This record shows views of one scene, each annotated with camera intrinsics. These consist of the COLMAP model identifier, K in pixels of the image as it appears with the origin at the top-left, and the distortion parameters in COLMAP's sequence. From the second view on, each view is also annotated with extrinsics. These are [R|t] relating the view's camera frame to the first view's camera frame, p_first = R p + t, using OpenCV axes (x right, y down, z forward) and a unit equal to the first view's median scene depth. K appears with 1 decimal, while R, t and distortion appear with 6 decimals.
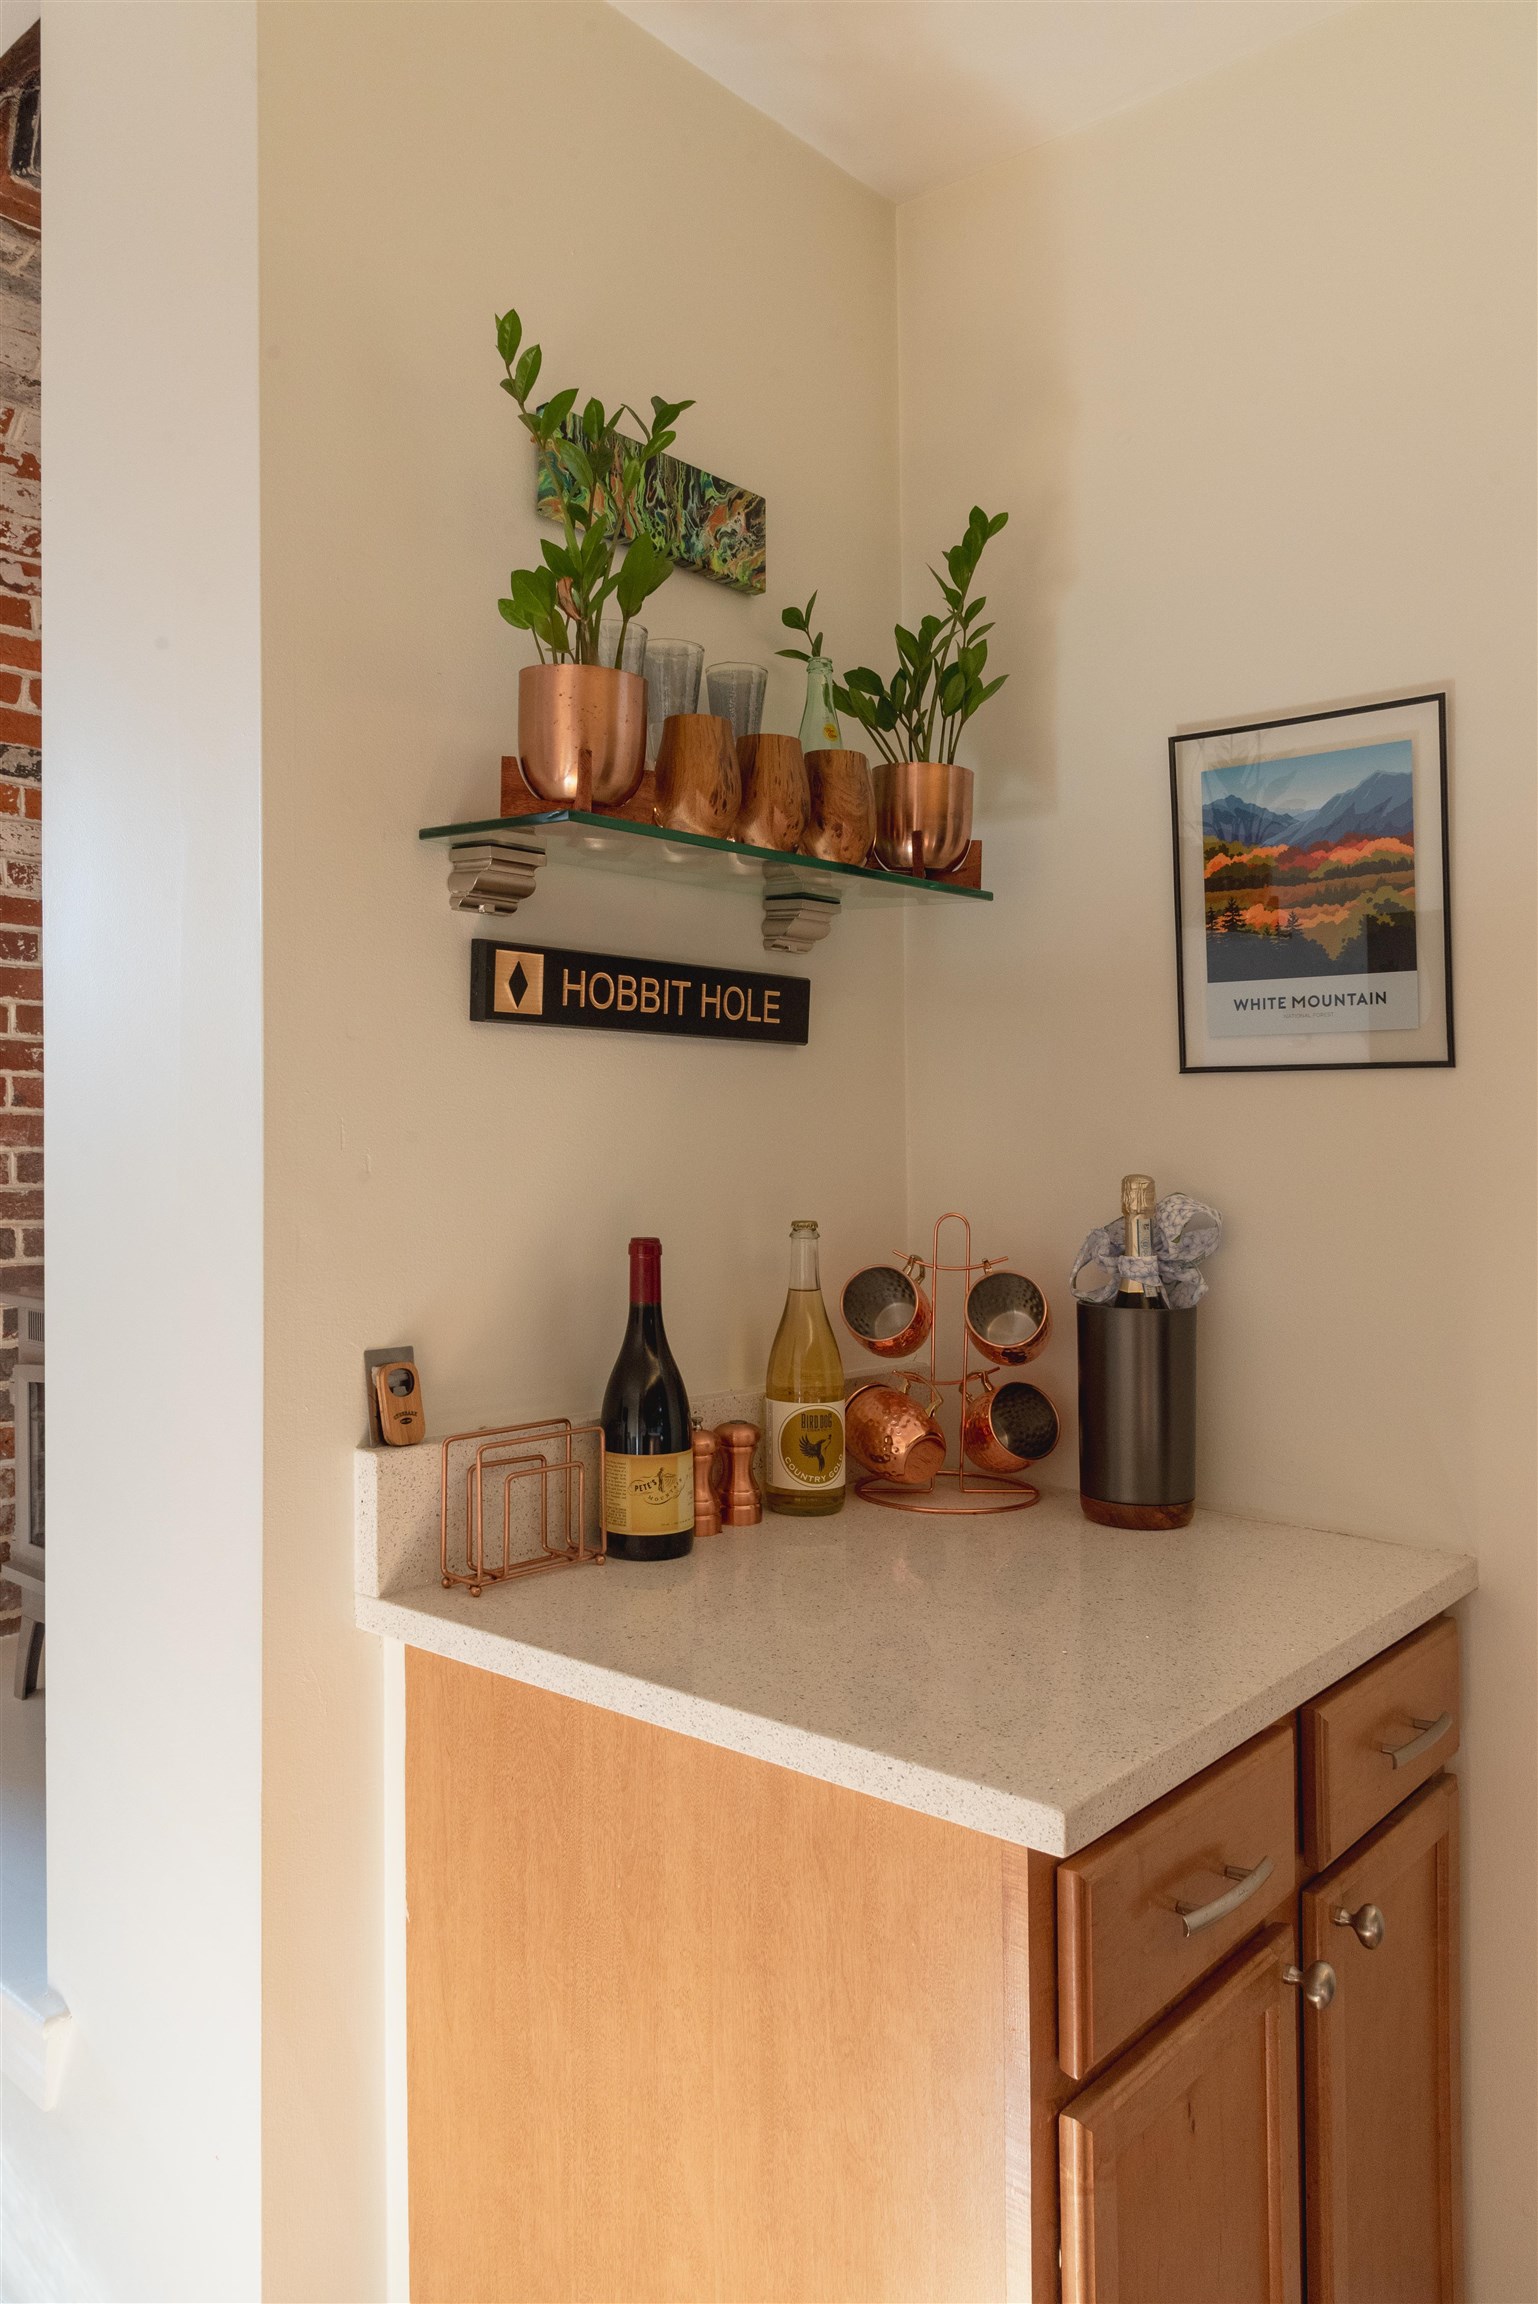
lens RADIAL K [[1670.9, 0, 718.5], [0, 1670.9, 1148.5], [0, 0, 1]] dist [0.003938, 0.002949]
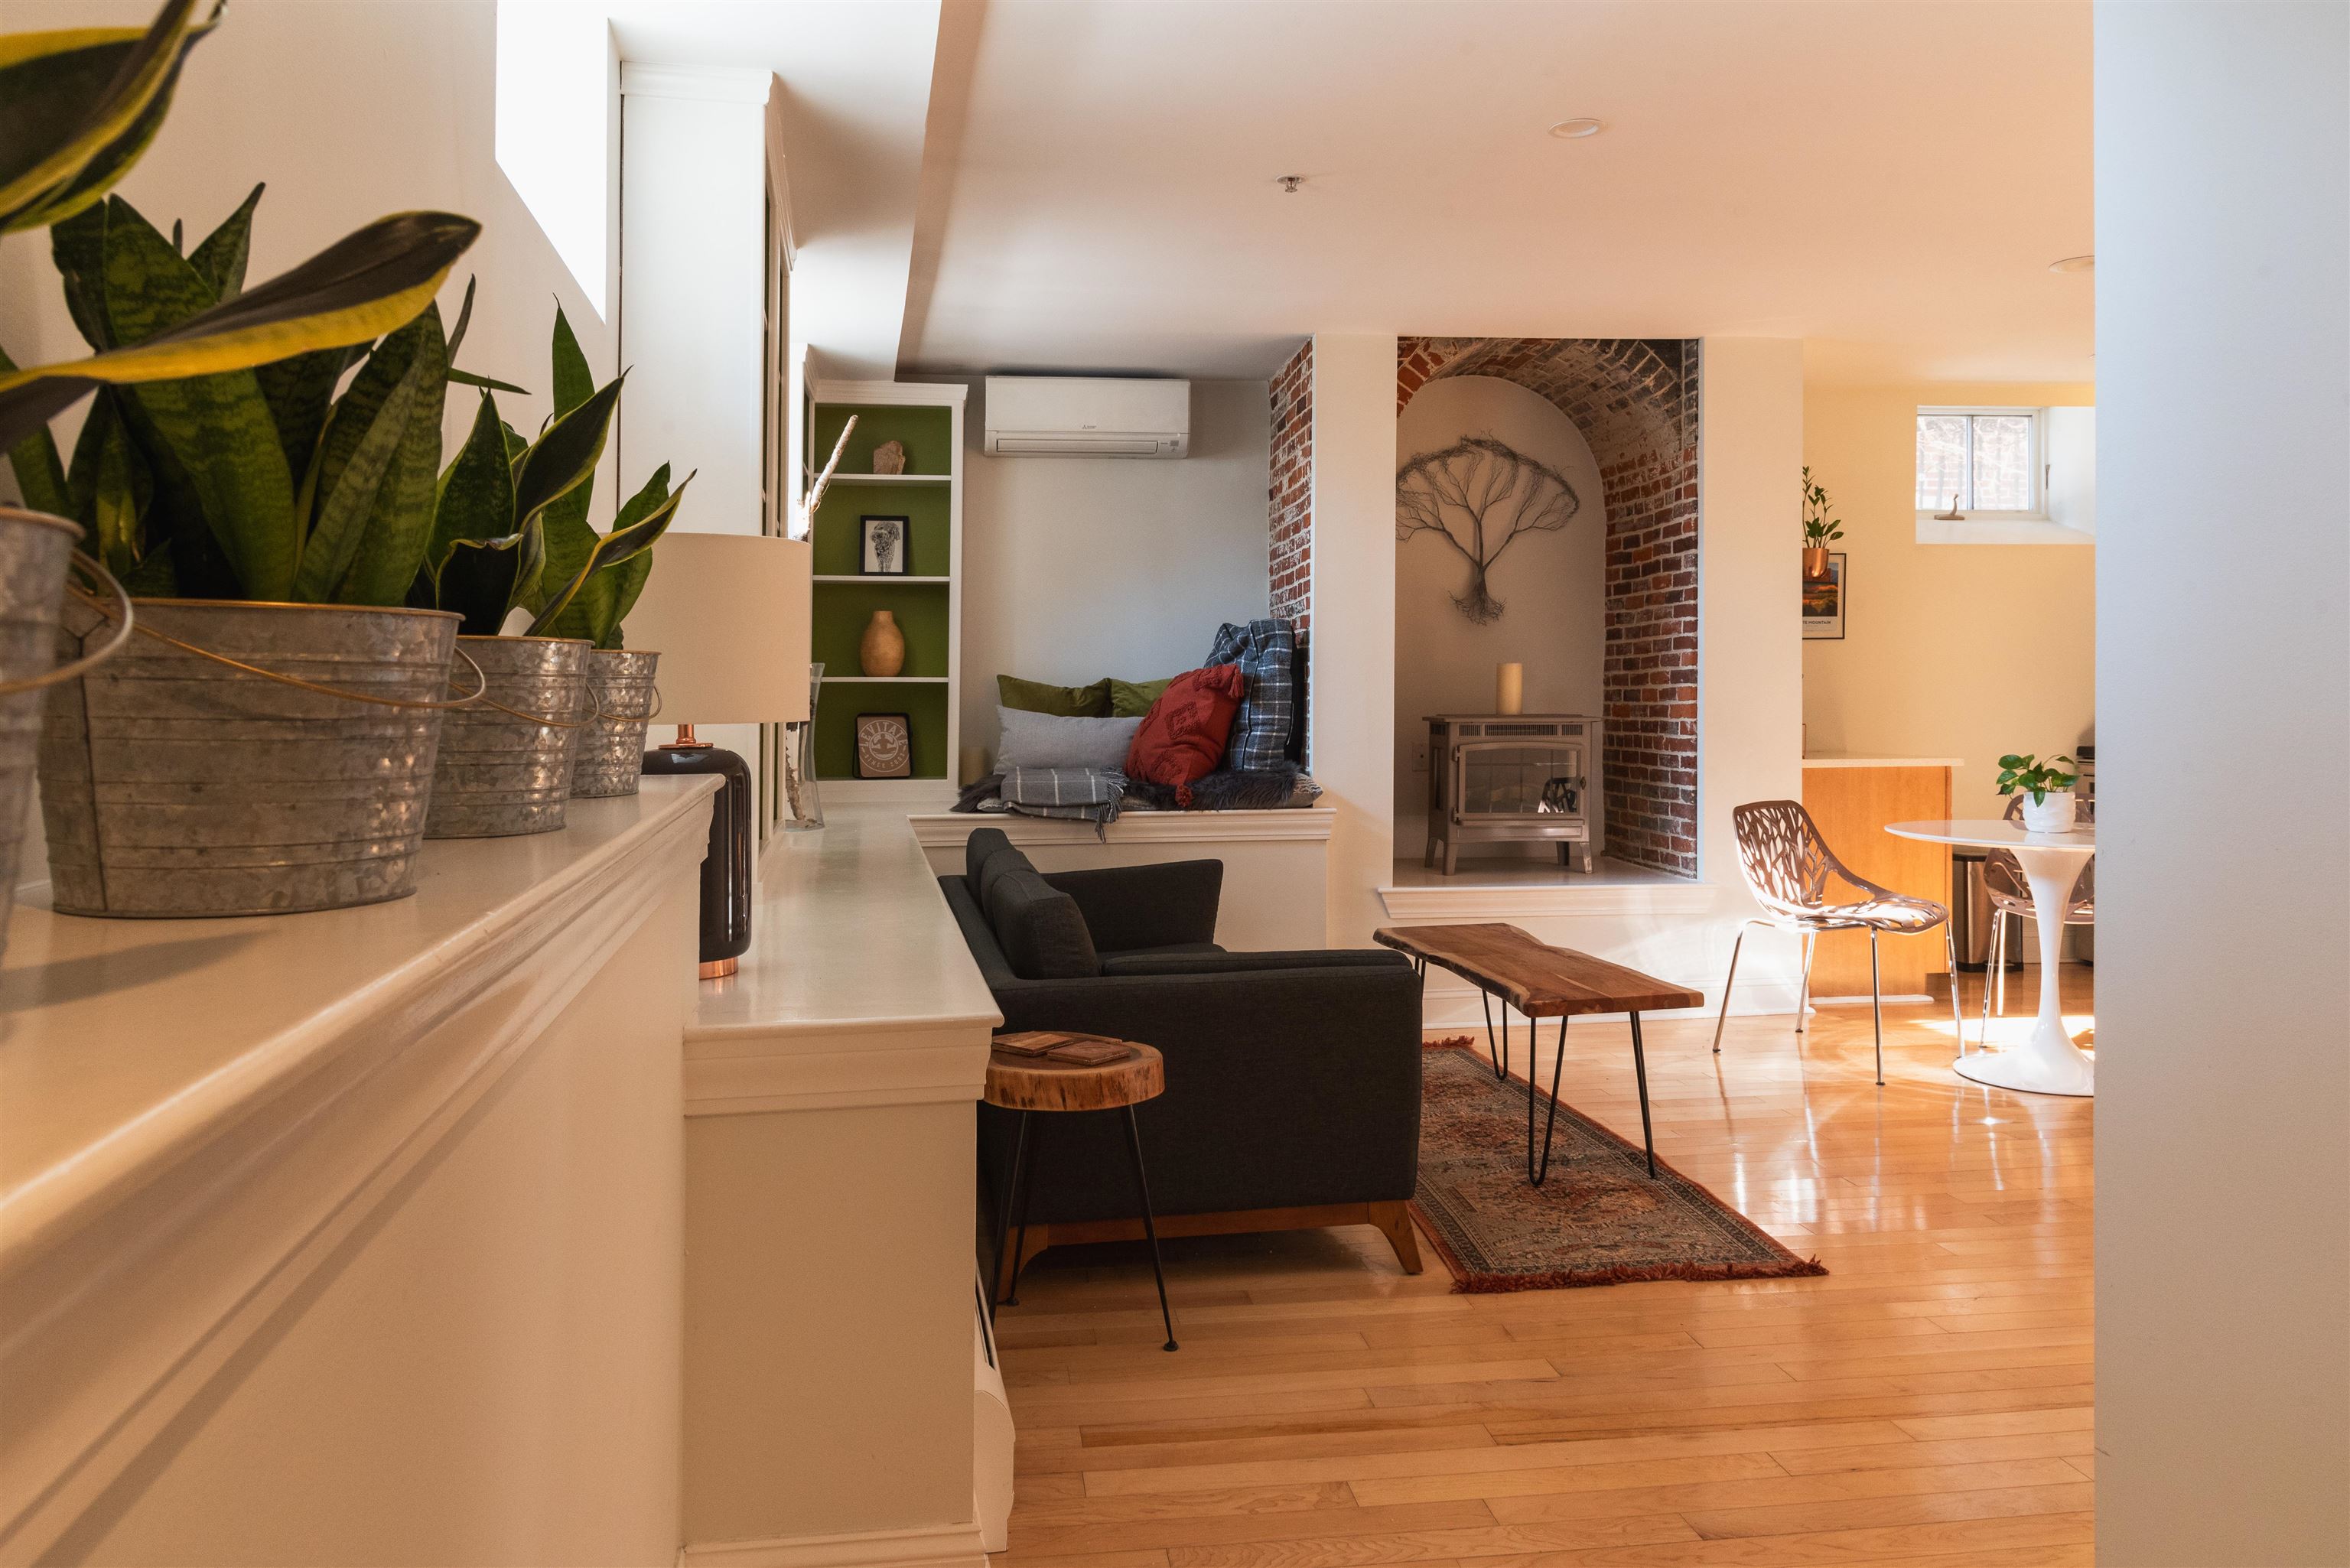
lens RADIAL K [[1573.3, 0, 1178.3], [0, 1573.3, 745.0], [0, 0, 1]] dist [0.017417, -0.000538]
pose [[0.692903, -0.040208, 0.719909, -3.613965], [0.014839, 0.999028, 0.041515, 0.029374], [-0.720878, -0.018083, 0.692826, -0.586707]]
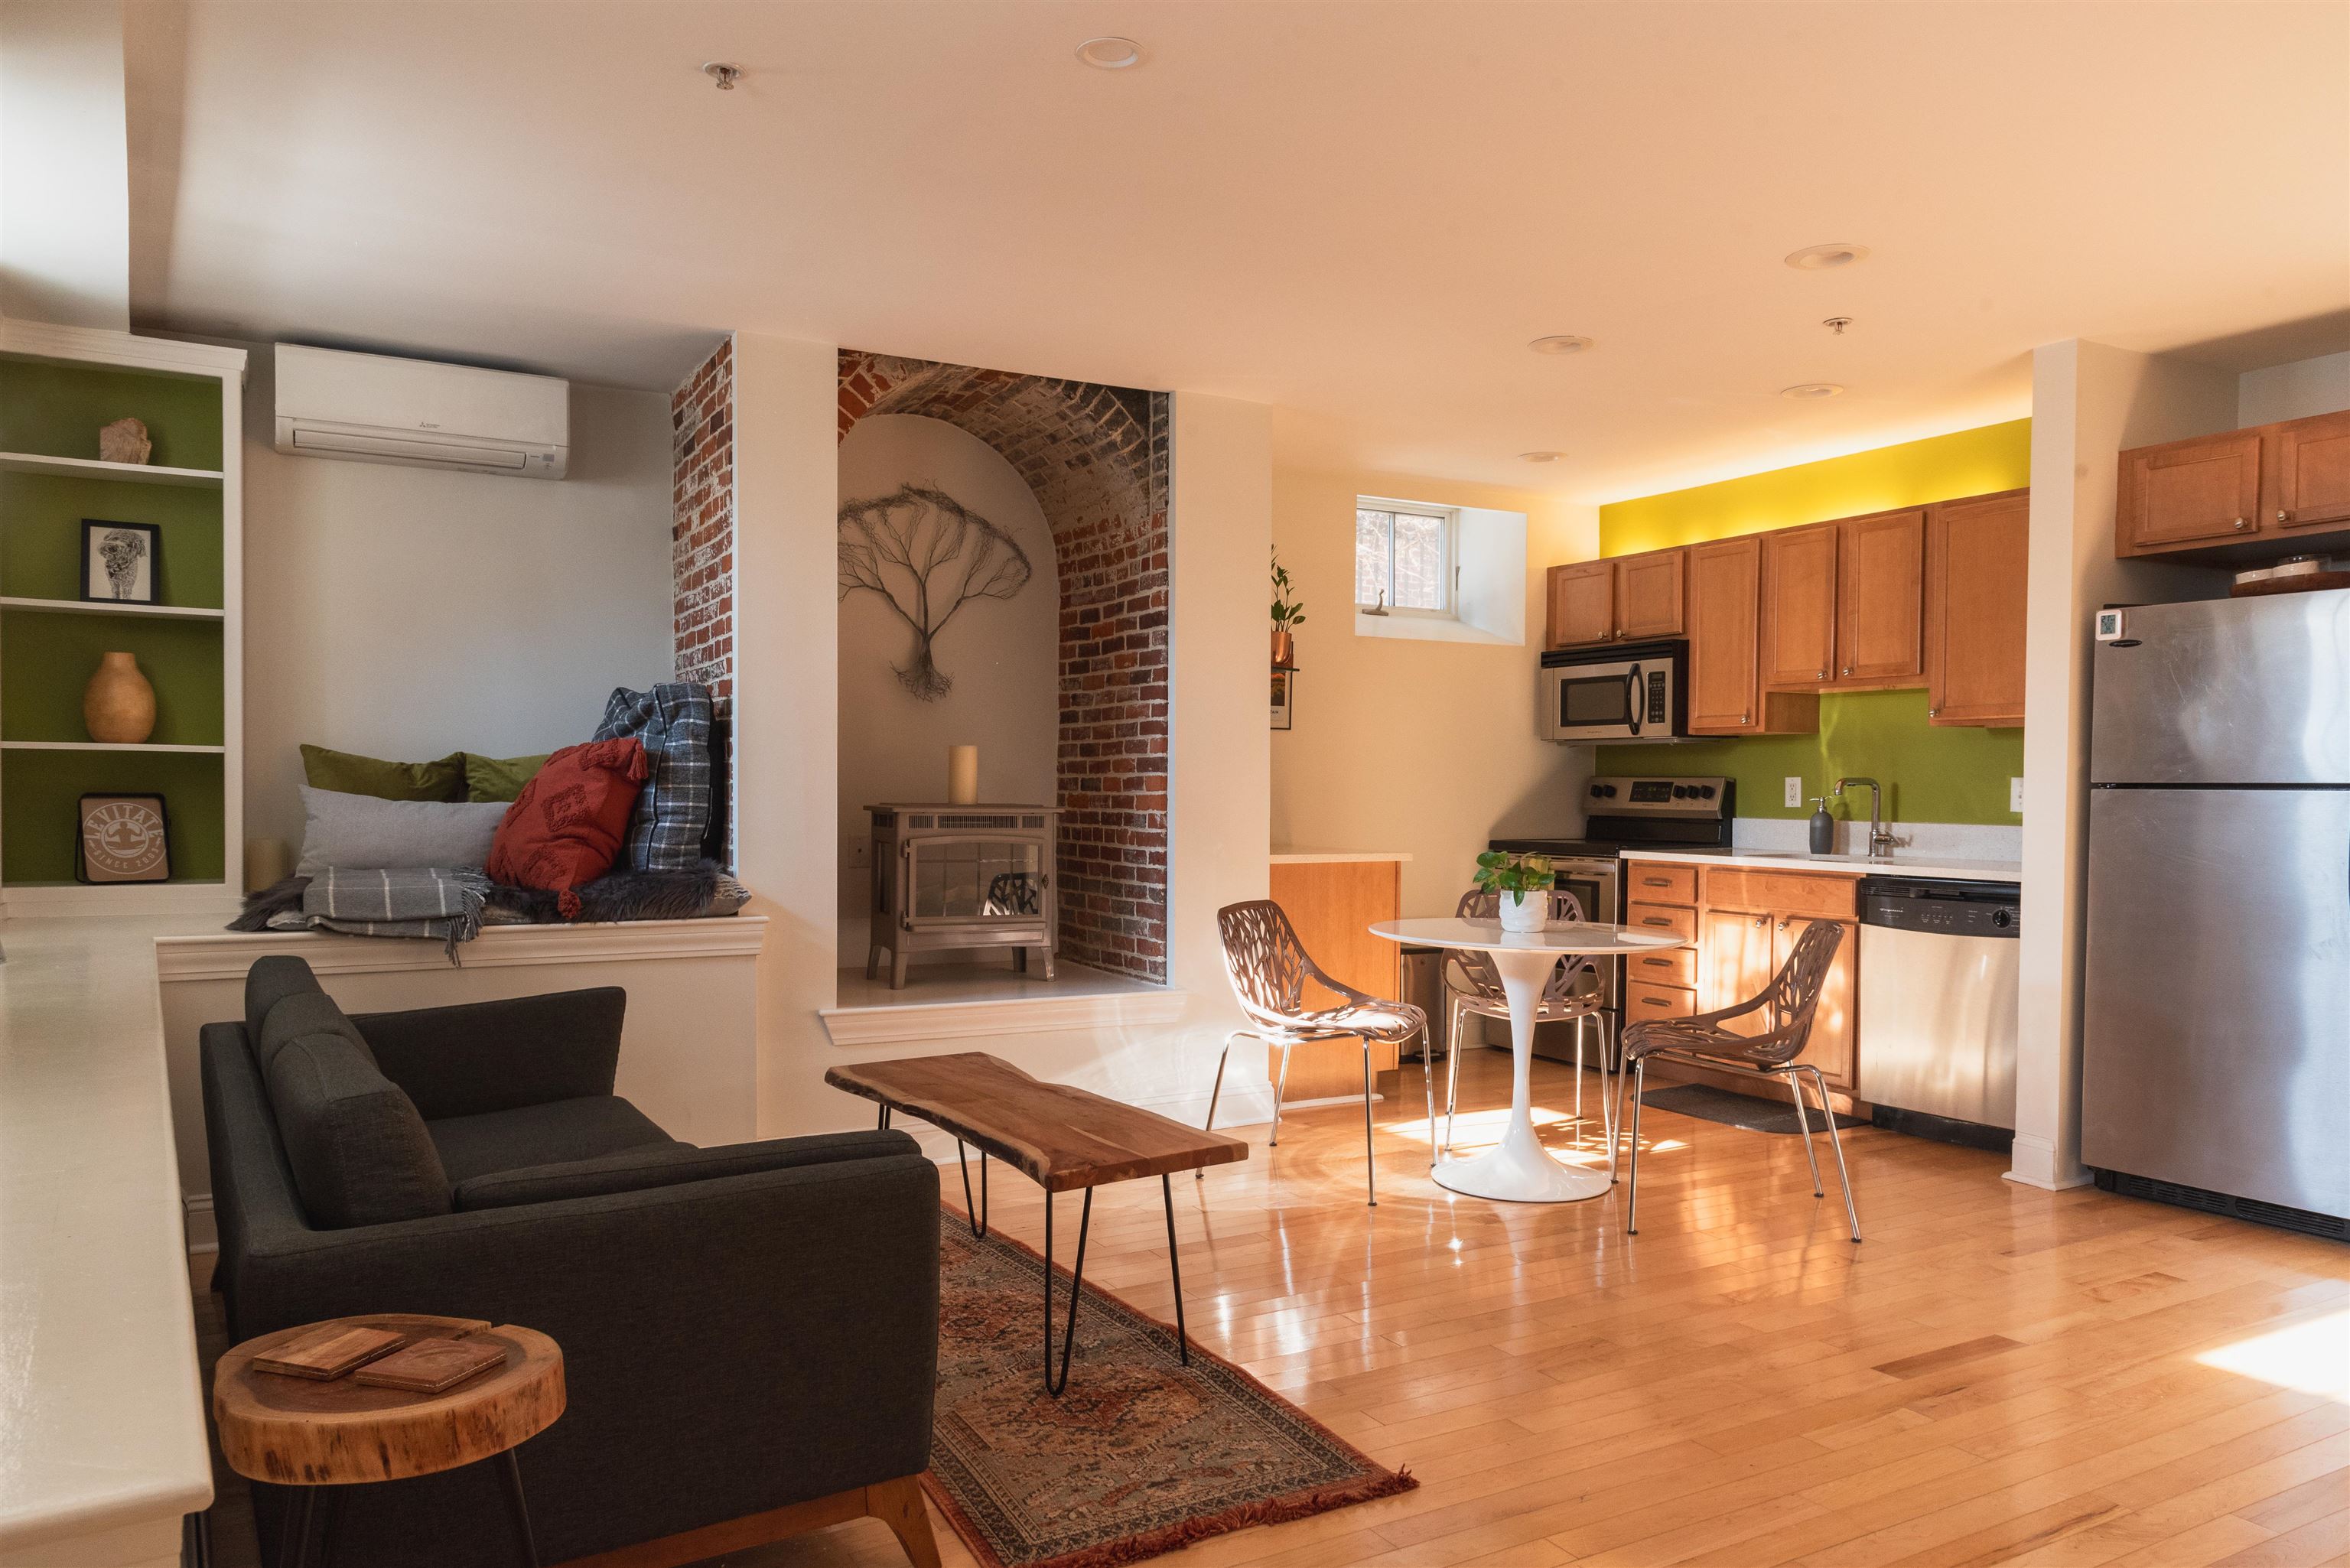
lens RADIAL K [[1531.7, 0, 1158.0], [0, 1531.7, 888.1], [0, 0, 1]] dist [0.023225, -0.028889]
pose [[0.376845, -0.073739, 0.923337, -3.208393], [-0.005345, 0.996637, 0.081774, 0.034623], [-0.926261, -0.035752, 0.375183, -0.162481]]
